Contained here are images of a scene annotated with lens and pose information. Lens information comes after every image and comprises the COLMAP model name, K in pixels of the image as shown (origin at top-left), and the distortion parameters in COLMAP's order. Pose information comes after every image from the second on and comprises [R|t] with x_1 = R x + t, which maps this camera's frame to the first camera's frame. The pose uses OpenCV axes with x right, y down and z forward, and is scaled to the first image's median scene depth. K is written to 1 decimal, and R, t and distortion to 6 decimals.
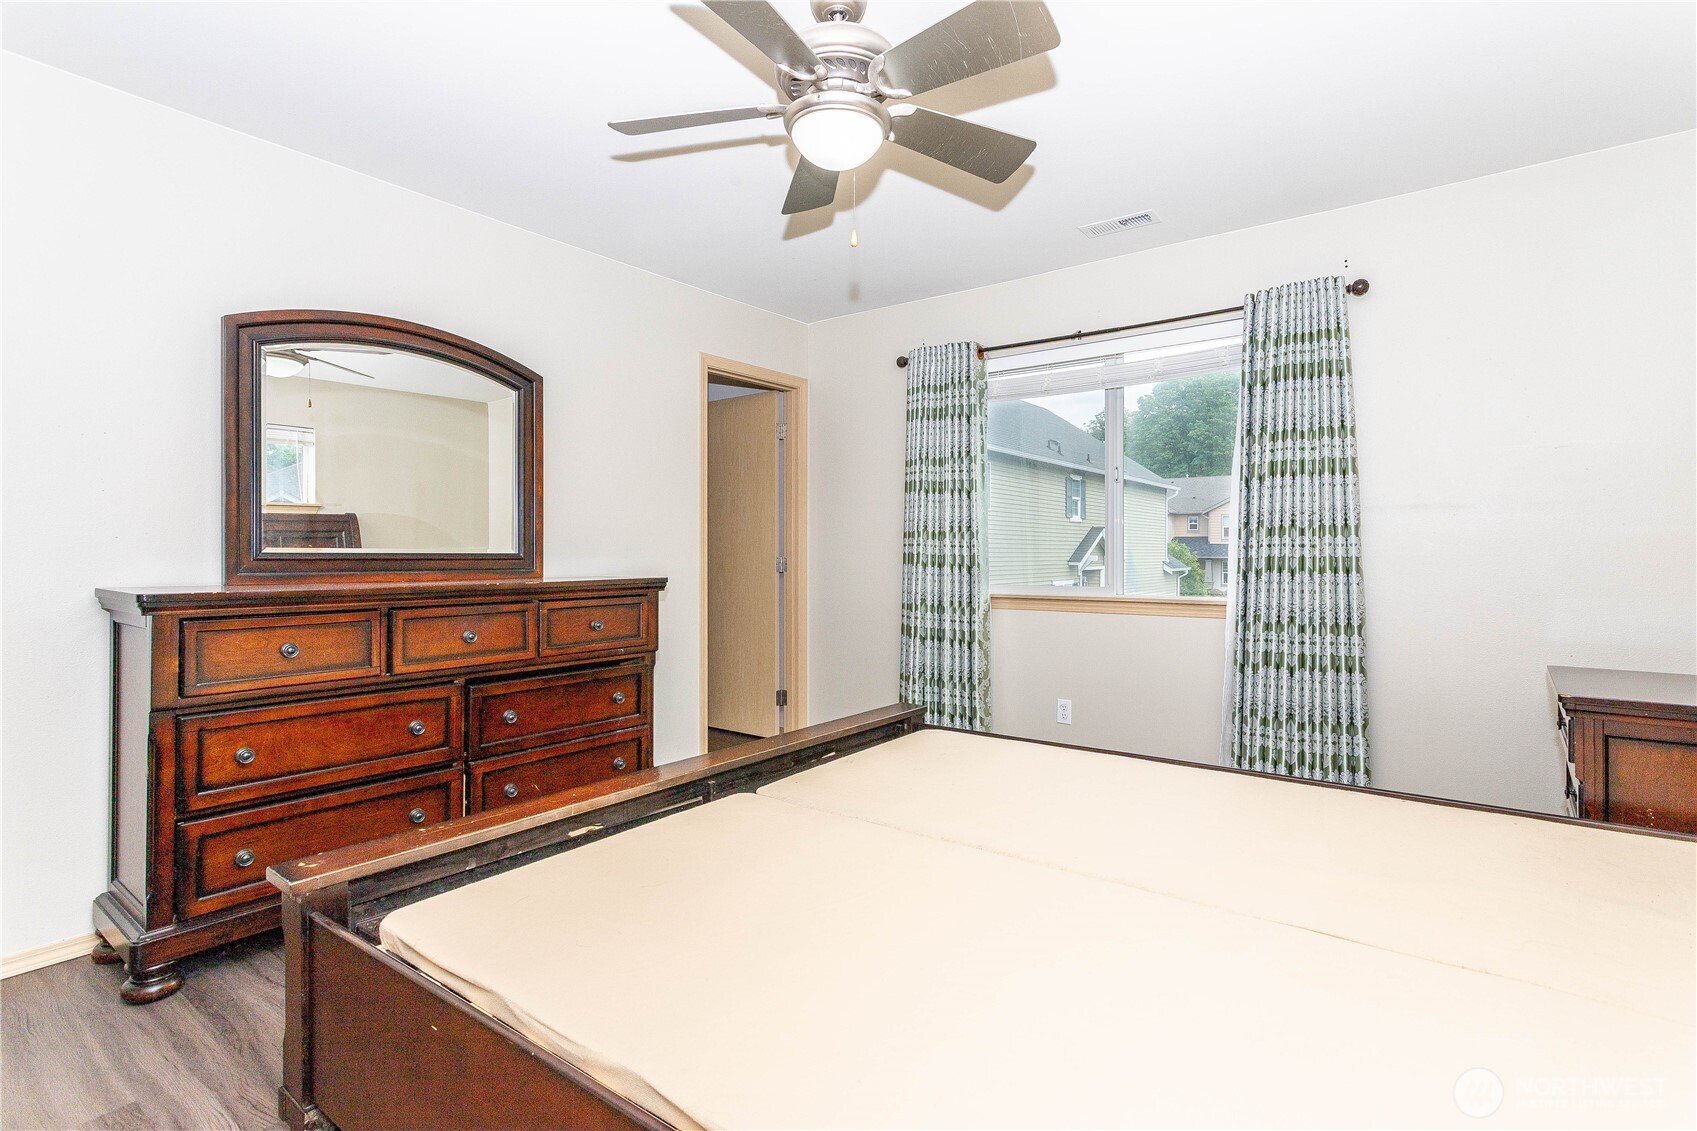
lens RADIAL K [[820.3, 0, 849.7], [0, 820.3, 547.6], [0, 0, 1]] dist [0.010944, -0.001931]
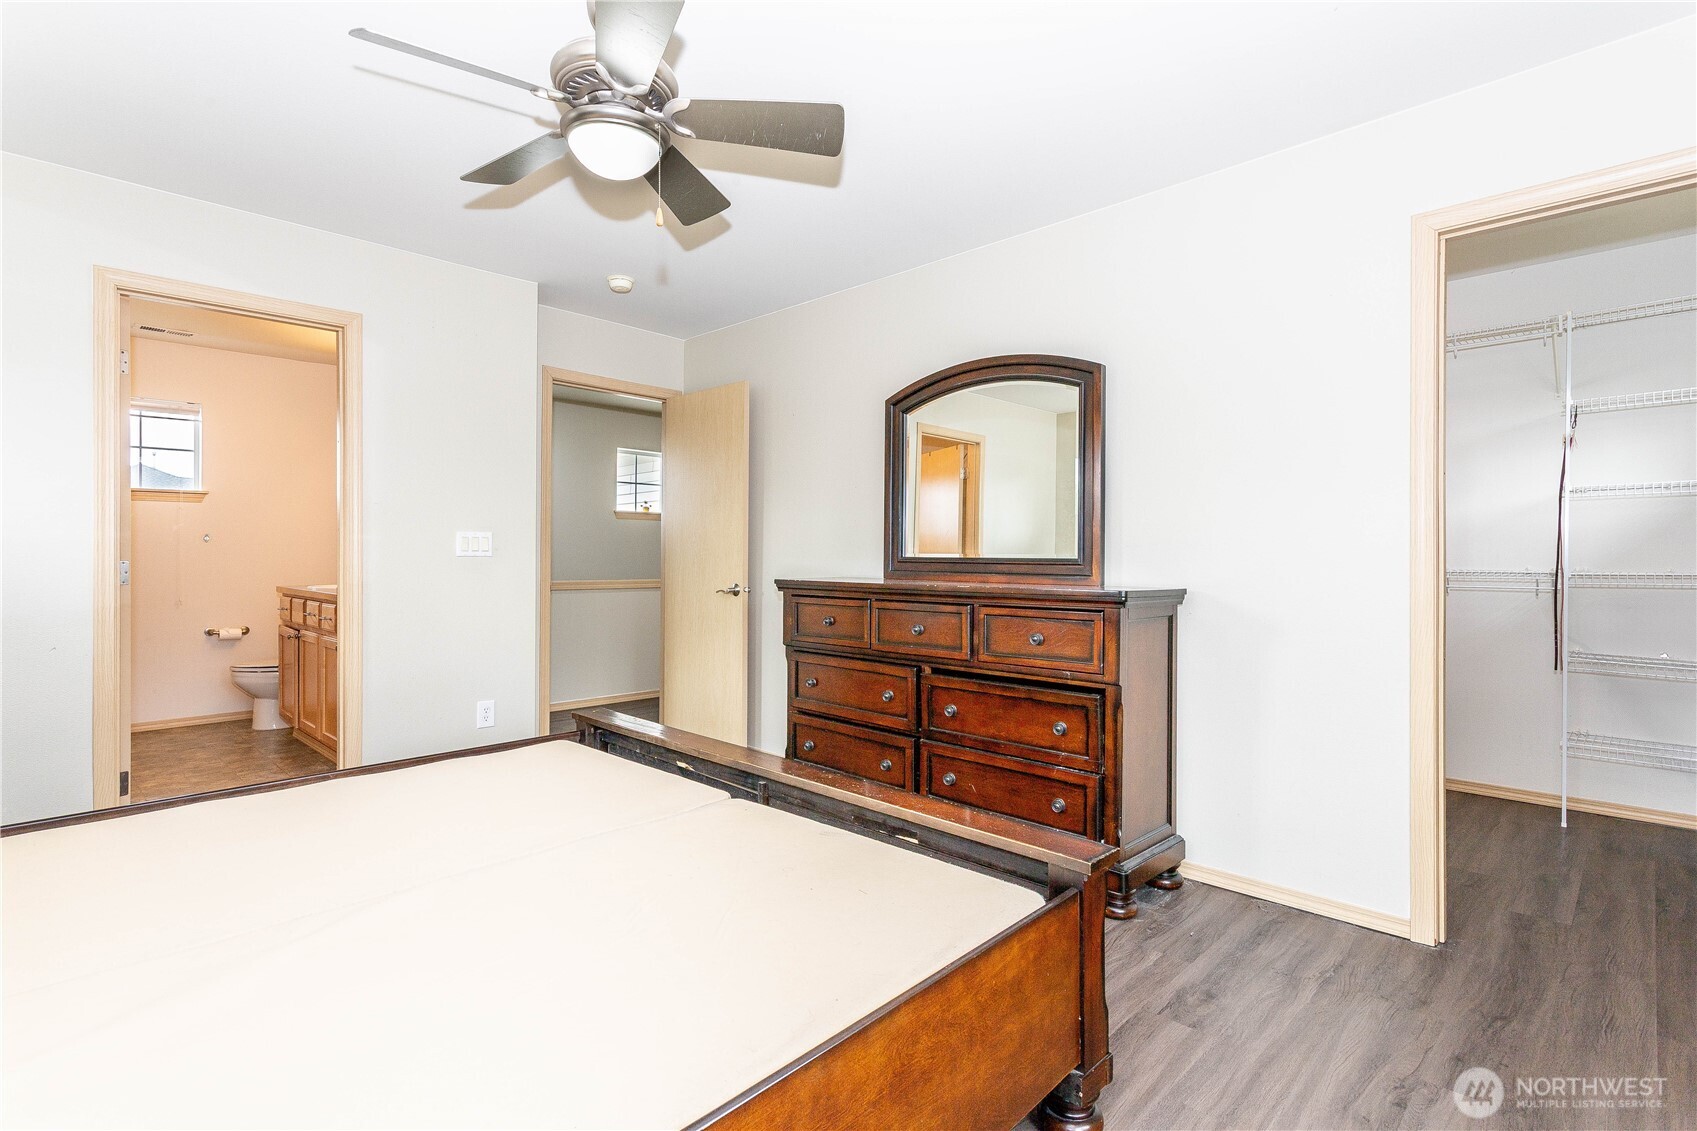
lens RADIAL K [[820.3, 0, 837.2], [0, 820.3, 566.2], [0, 0, 1]] dist [0.010944, -0.001931]
pose [[-0.134486, 0.011150, -0.990853, 0.636519], [0.001046, 0.999938, 0.011111, 0.005444], [0.990915, 0.000458, -0.134490, 0.951965]]
